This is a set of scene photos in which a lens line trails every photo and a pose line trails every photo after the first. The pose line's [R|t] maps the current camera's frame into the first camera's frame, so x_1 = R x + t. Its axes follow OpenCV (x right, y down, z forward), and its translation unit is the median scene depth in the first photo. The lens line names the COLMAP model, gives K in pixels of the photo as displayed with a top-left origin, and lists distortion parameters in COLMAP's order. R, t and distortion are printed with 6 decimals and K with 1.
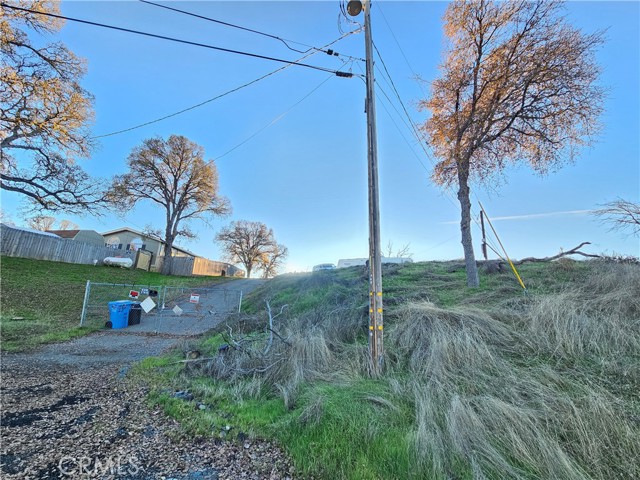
lens RADIAL K [[261.6, 0, 321.3], [0, 261.6, 241.1], [0, 0, 1]] dist [-0.002476, -0.000055]
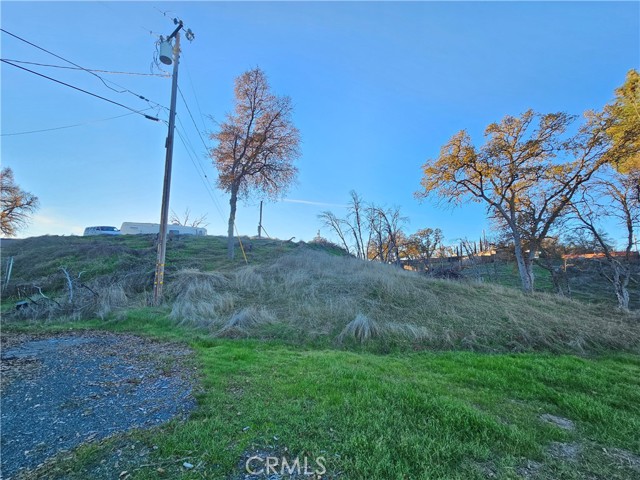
lens RADIAL K [[263.2, 0, 324.2], [0, 263.2, 242.1], [0, 0, 1]] dist [-0.001823, 0.000213]
pose [[0.739823, 0.061507, 0.669984, -0.117574], [-0.150051, 0.985815, 0.075191, -0.167353], [-0.655856, -0.156159, 0.738558, -0.684813]]
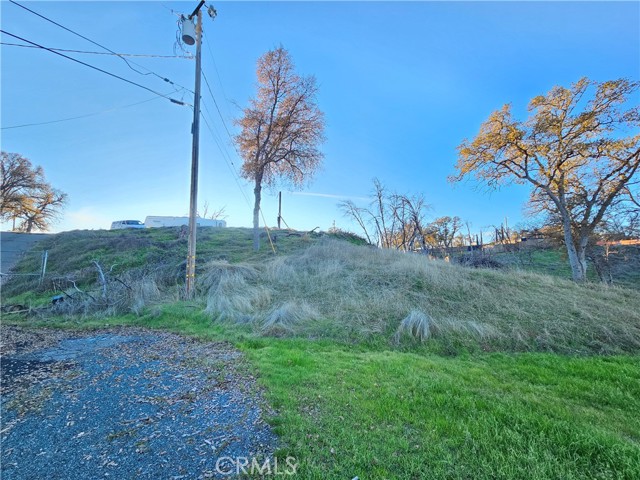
lens RADIAL K [[261.6, 0, 321.3], [0, 261.6, 241.1], [0, 0, 1]] dist [-0.002476, -0.000055]
pose [[0.779747, 0.028818, 0.625431, -0.132802], [-0.128434, 0.985059, 0.114735, -0.135268], [-0.612780, -0.169791, 0.771798, -0.544905]]
